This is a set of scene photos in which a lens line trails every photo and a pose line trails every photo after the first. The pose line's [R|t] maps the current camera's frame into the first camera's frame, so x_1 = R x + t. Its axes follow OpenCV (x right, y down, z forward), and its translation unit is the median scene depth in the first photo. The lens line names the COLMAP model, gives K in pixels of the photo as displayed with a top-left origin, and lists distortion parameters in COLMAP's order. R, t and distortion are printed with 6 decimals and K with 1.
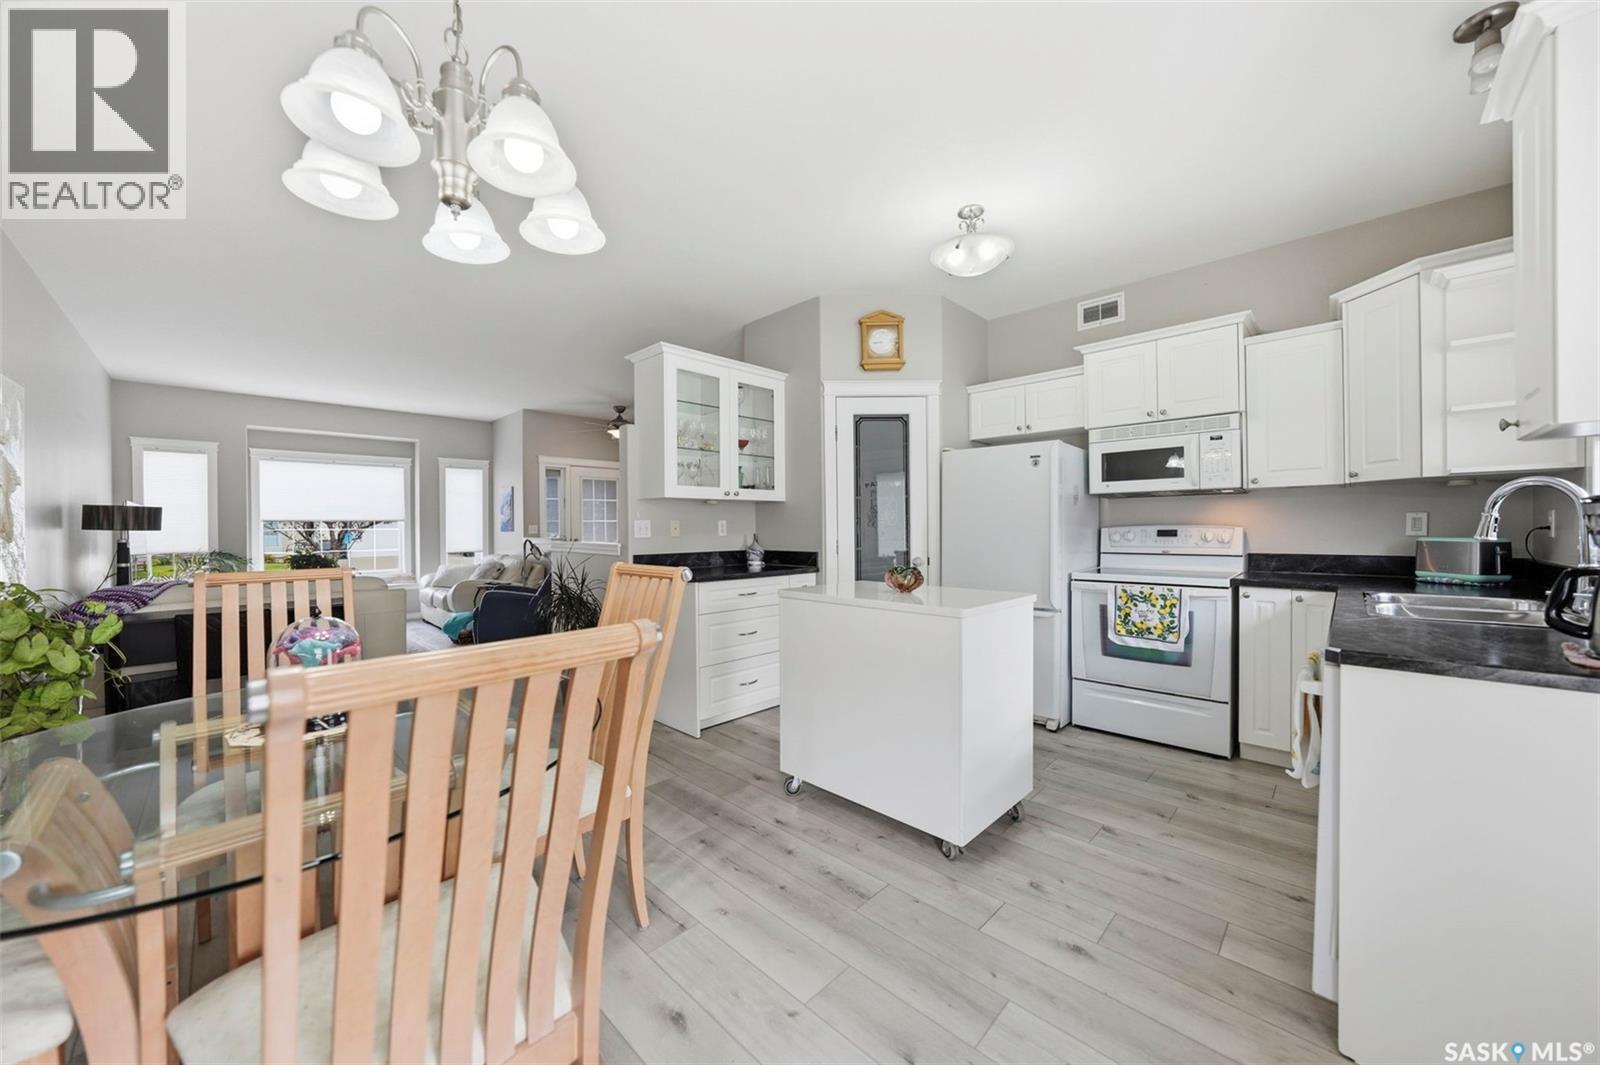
lens RADIAL K [[572.8, 0, 800.0], [0, 572.8, 532.5], [0, 0, 1]] dist [-0.016668, 0.000055]
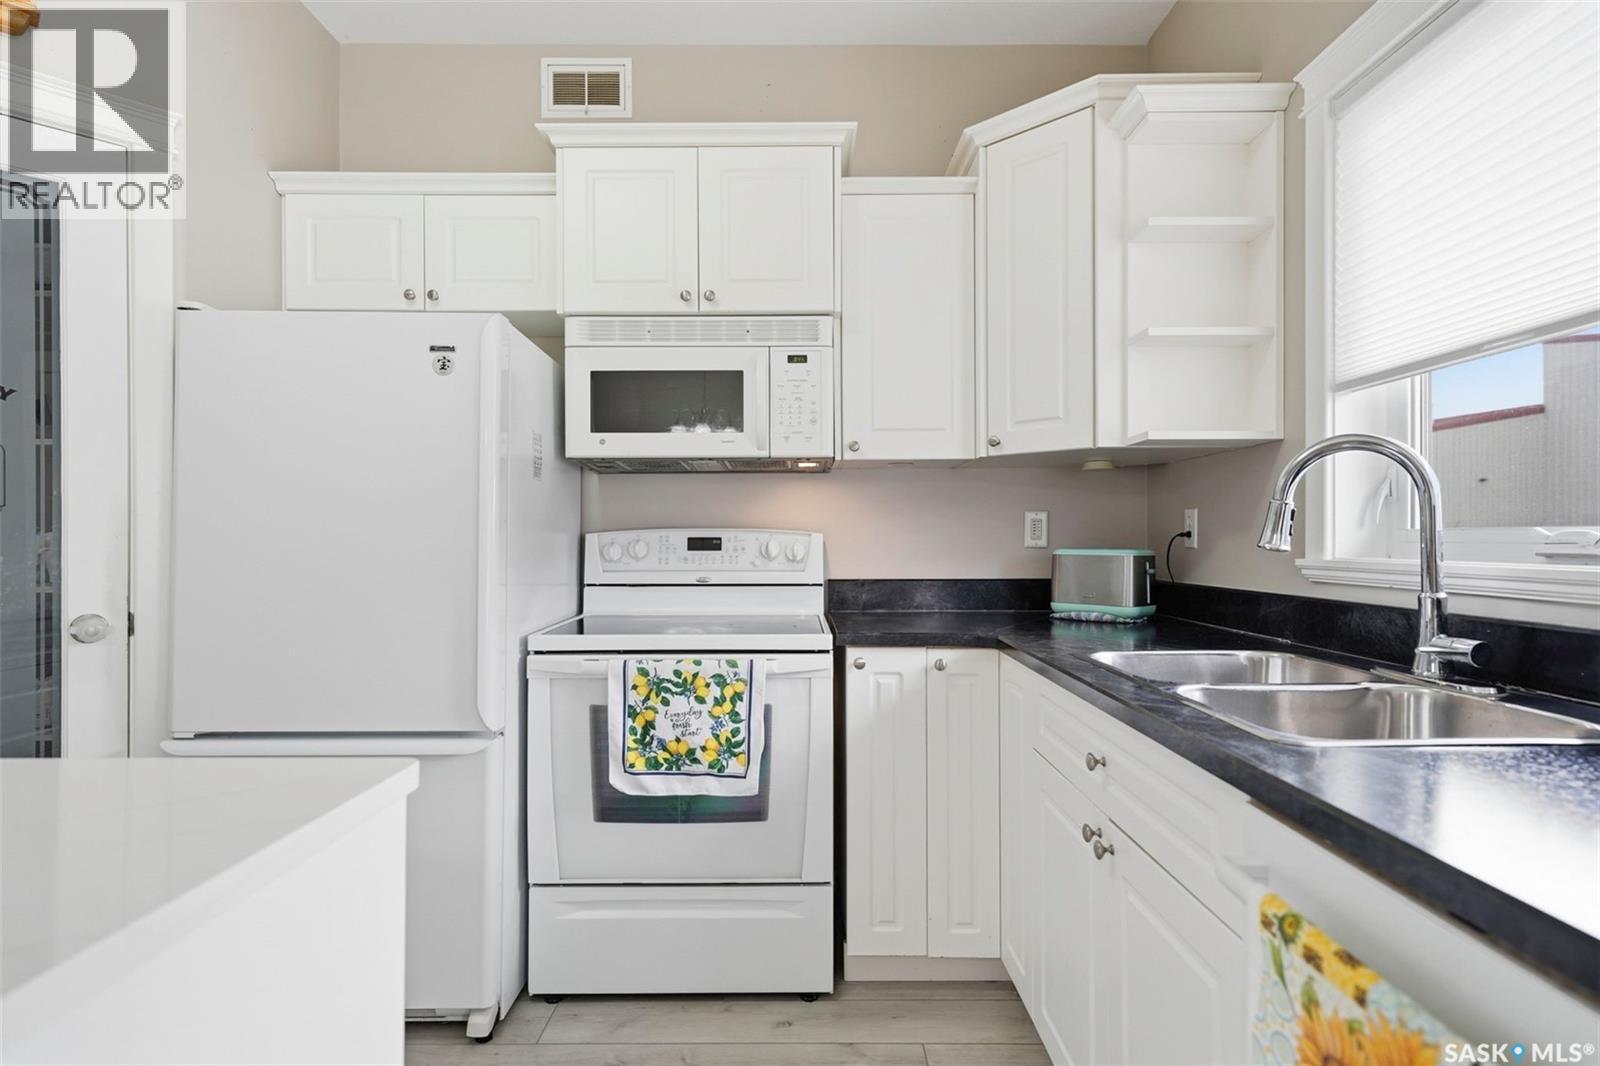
lens RADIAL K [[840.0, 0, 800.0], [0, 840.0, 533.0], [0, 0, 1]] dist [0.011841, 0.000151]
pose [[0.719261, 0.013009, 0.694618, 0.203783], [0.000415, 0.999816, -0.019155, 0.007169], [-0.694740, 0.014066, 0.719124, 0.447932]]
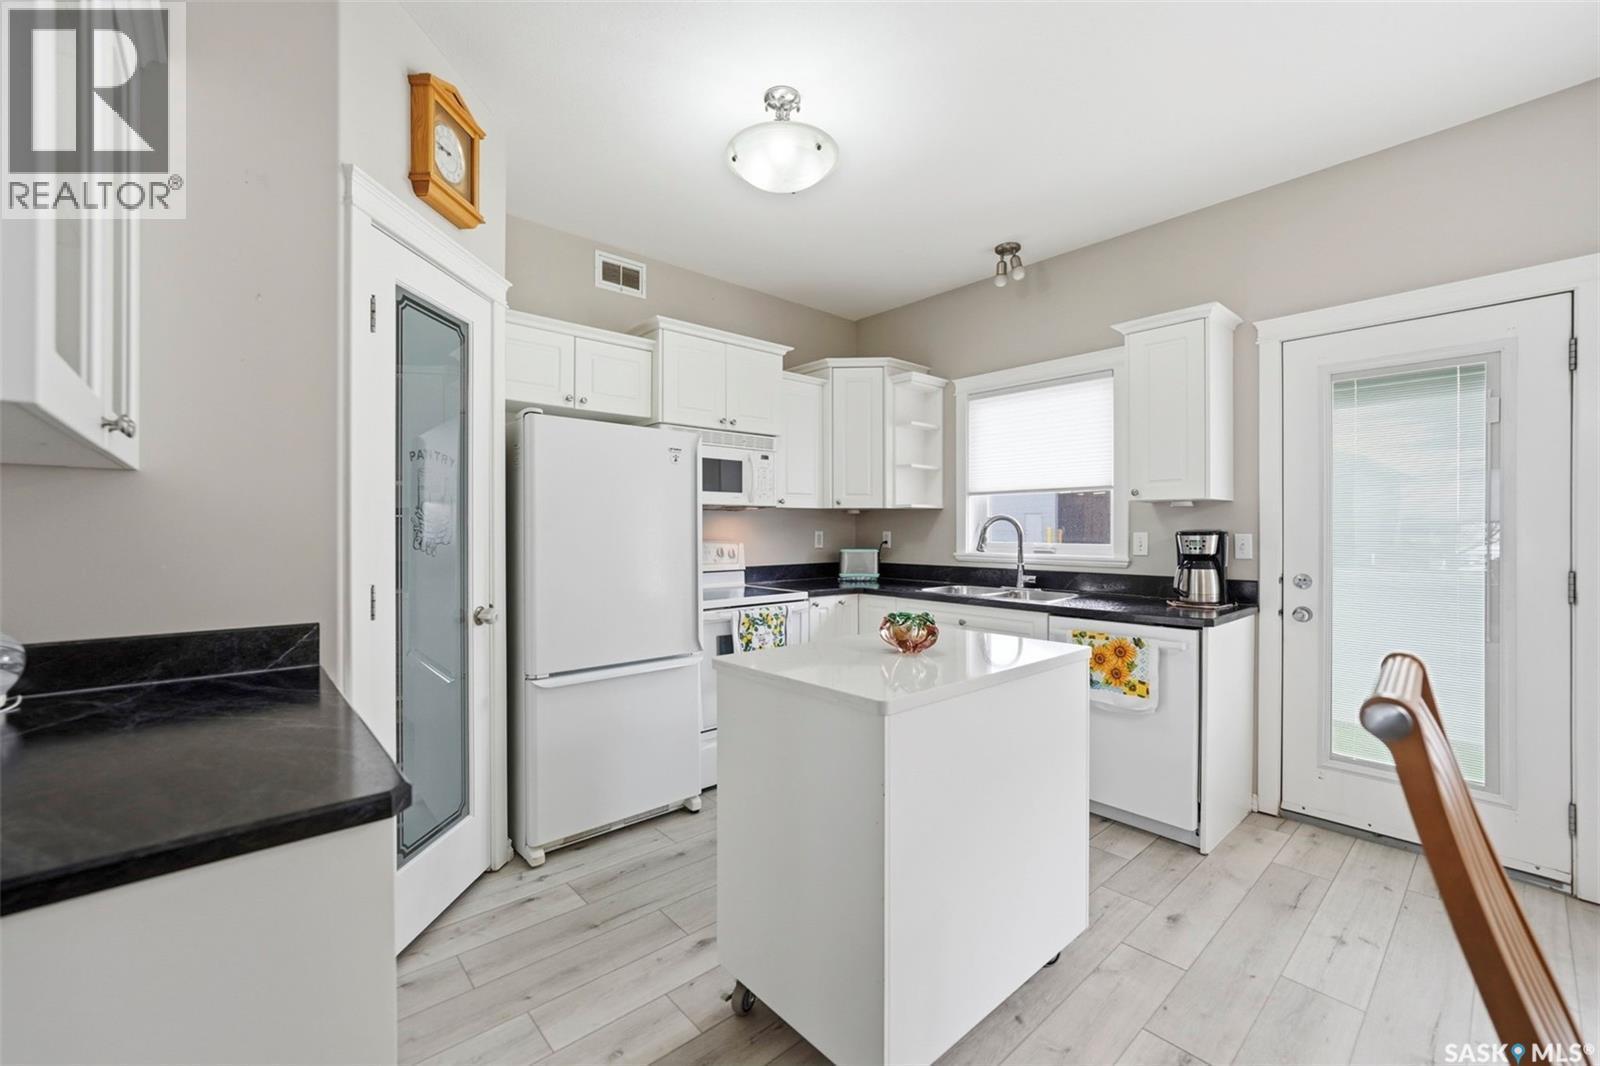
lens RADIAL K [[646.4, 0, 800.0], [0, 646.4, 533.0], [0, 0, 1]] dist [-0.013458, 0.000081]
pose [[0.078805, 0.002833, 0.996886, -0.444010], [0.007429, 0.999967, -0.003429, -0.023815], [-0.996862, 0.007676, 0.078781, 0.844981]]
